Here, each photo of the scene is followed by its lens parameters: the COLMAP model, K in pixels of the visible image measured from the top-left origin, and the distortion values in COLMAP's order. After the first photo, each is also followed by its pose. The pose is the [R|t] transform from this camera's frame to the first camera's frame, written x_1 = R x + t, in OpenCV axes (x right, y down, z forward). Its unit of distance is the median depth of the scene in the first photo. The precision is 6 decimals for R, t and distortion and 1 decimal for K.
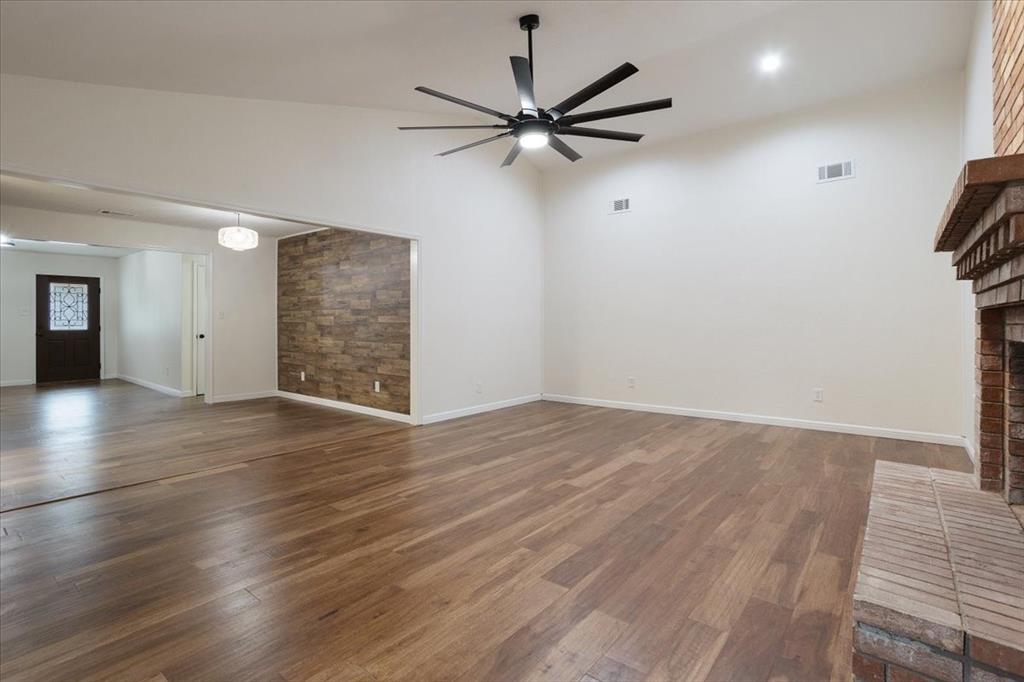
lens RADIAL K [[493.4, 0, 529.0], [0, 493.4, 321.2], [0, 0, 1]] dist [-0.047204, 0.017722]
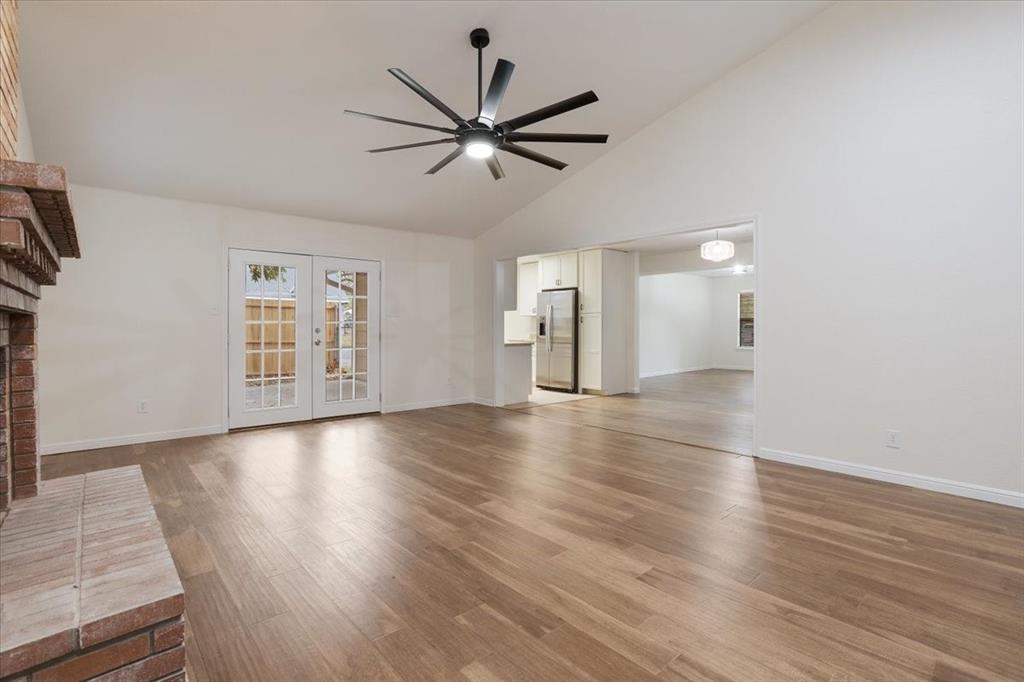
lens RADIAL K [[493.4, 0, 513.9], [0, 493.4, 331.9], [0, 0, 1]] dist [-0.047204, 0.017722]
pose [[-0.201083, 0.014105, -0.979473, 0.535529], [0.004742, 0.999899, 0.013426, -0.000475], [0.979563, -0.001945, -0.201129, 0.676310]]
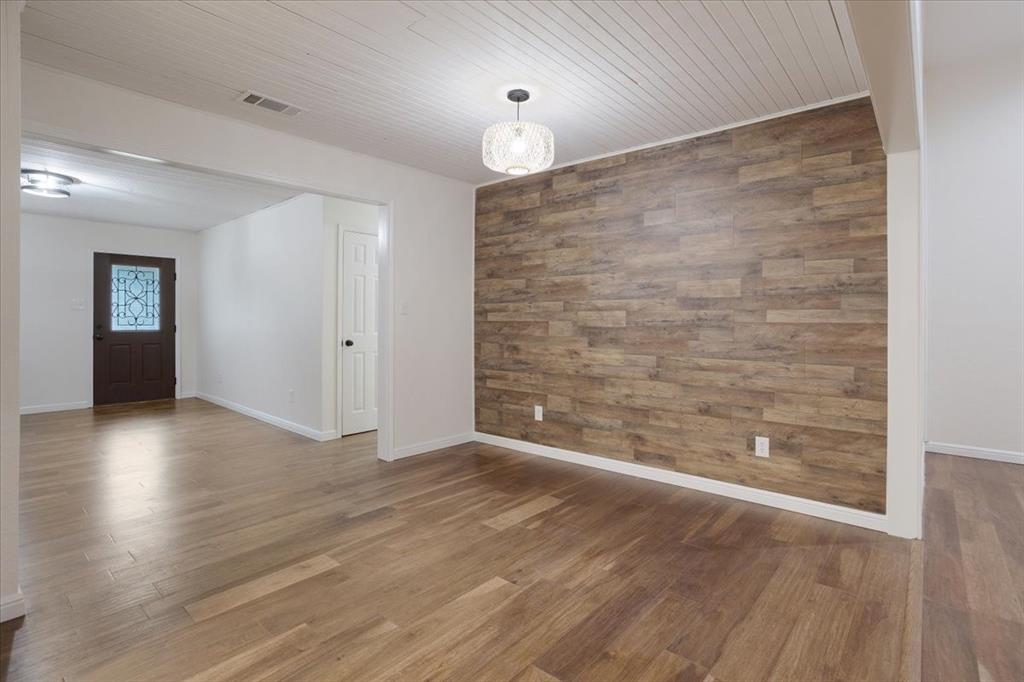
lens RADIAL K [[493.4, 0, 521.1], [0, 493.4, 320.0], [0, 0, 1]] dist [-0.047204, 0.017722]
pose [[0.998759, 0.004129, -0.049641, -0.503678], [-0.004282, 0.999986, -0.002976, 0.002317], [0.049628, 0.003185, 0.998763, 0.446952]]
